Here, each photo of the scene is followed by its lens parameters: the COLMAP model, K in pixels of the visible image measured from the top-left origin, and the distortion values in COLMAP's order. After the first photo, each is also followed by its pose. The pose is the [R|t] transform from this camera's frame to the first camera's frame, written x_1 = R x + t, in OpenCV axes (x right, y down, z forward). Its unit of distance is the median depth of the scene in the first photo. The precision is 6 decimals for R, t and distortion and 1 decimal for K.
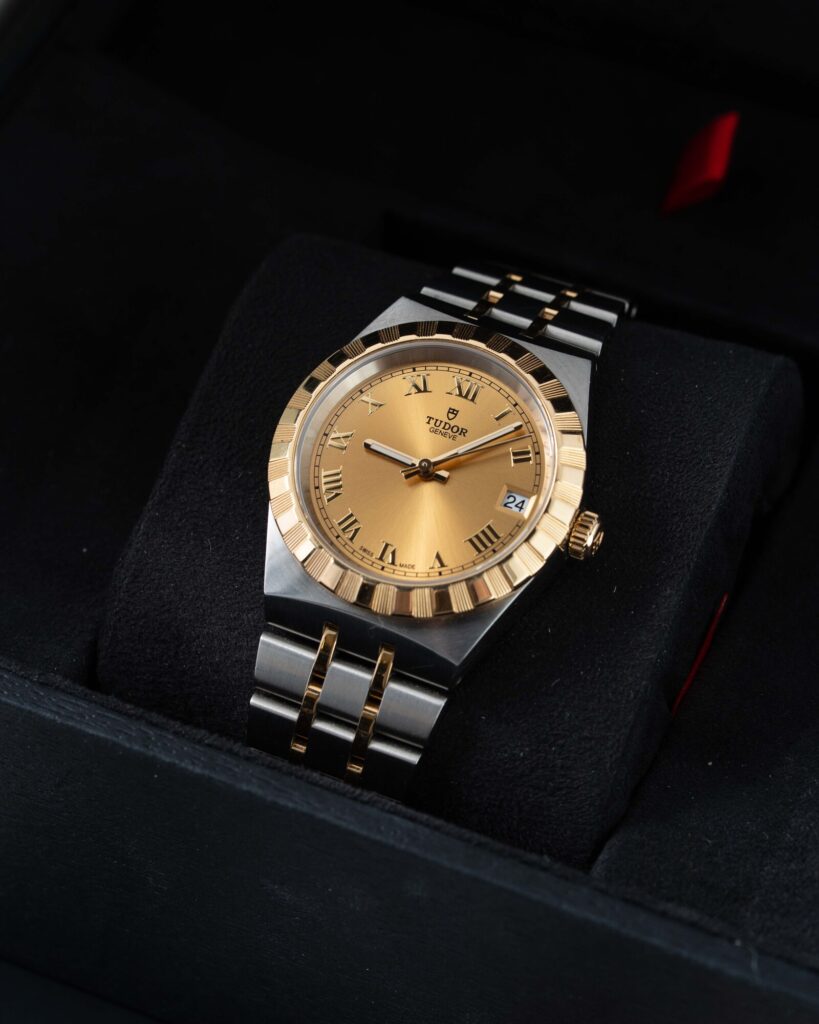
lens RADIAL K [[5167.3, 0, 410.1], [0, 5167.3, 509.7], [0, 0, 1]] dist [0.148325, 0.000000]
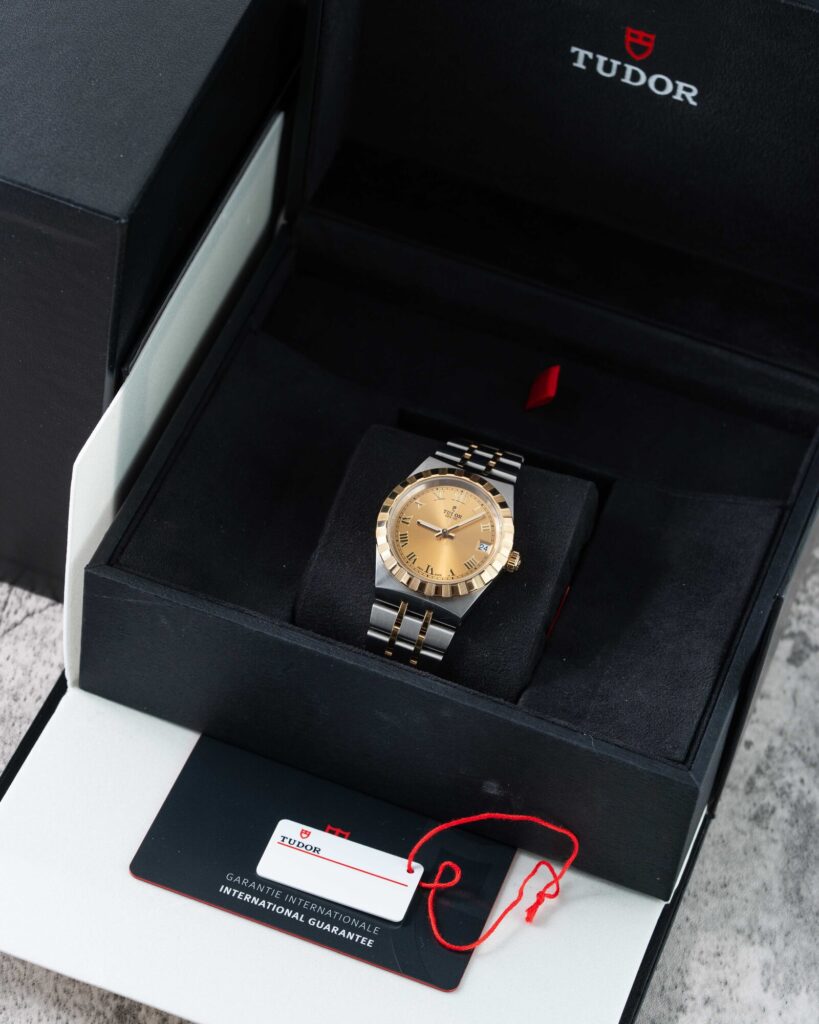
lens RADIAL K [[5167.3, 0, 408.7], [0, 5167.3, 512.3], [0, 0, 1]] dist [0.148325, 0.000000]
pose [[0.992650, 0.000893, 0.121020, -0.294514], [-0.003174, 0.999821, 0.018657, -0.060510], [-0.120982, -0.018904, 0.992475, -1.302708]]
